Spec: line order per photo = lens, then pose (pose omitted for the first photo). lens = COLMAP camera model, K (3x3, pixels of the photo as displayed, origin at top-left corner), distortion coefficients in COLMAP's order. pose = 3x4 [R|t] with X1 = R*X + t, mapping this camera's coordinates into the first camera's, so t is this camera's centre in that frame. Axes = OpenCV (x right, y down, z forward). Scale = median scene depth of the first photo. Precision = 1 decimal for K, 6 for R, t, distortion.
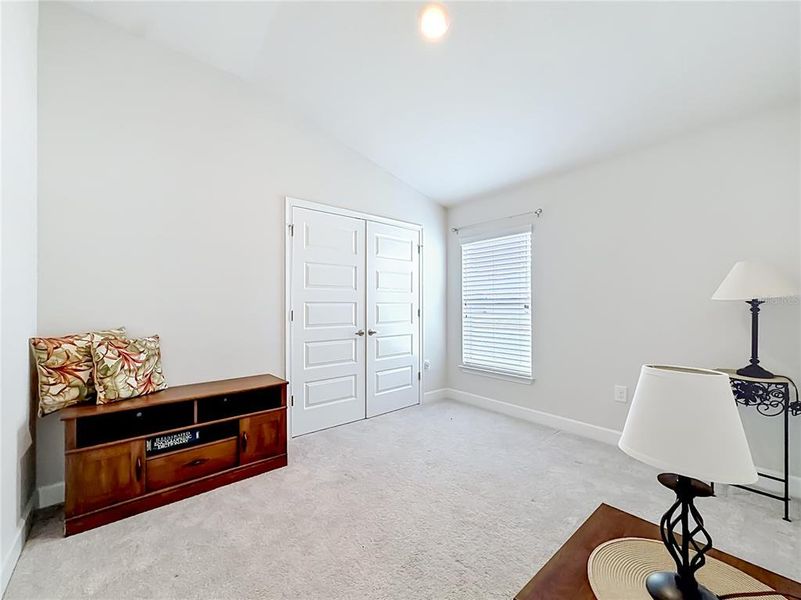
lens RADIAL K [[326.0, 0, 399.8], [0, 326.0, 301.8], [0, 0, 1]] dist [-0.001946, -0.000052]
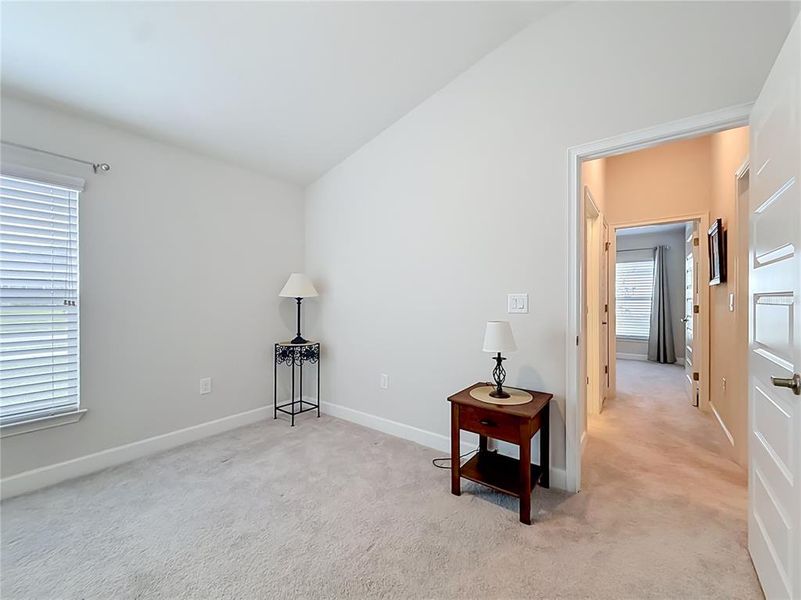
lens RADIAL K [[326.0, 0, 399.8], [0, 326.0, 301.8], [0, 0, 1]] dist [-0.001946, -0.000052]
pose [[-0.197478, -0.002909, 0.980303, -0.517420], [-0.004989, 0.999986, 0.001962, 0.009990], [-0.980295, -0.004503, -0.197489, 0.679374]]
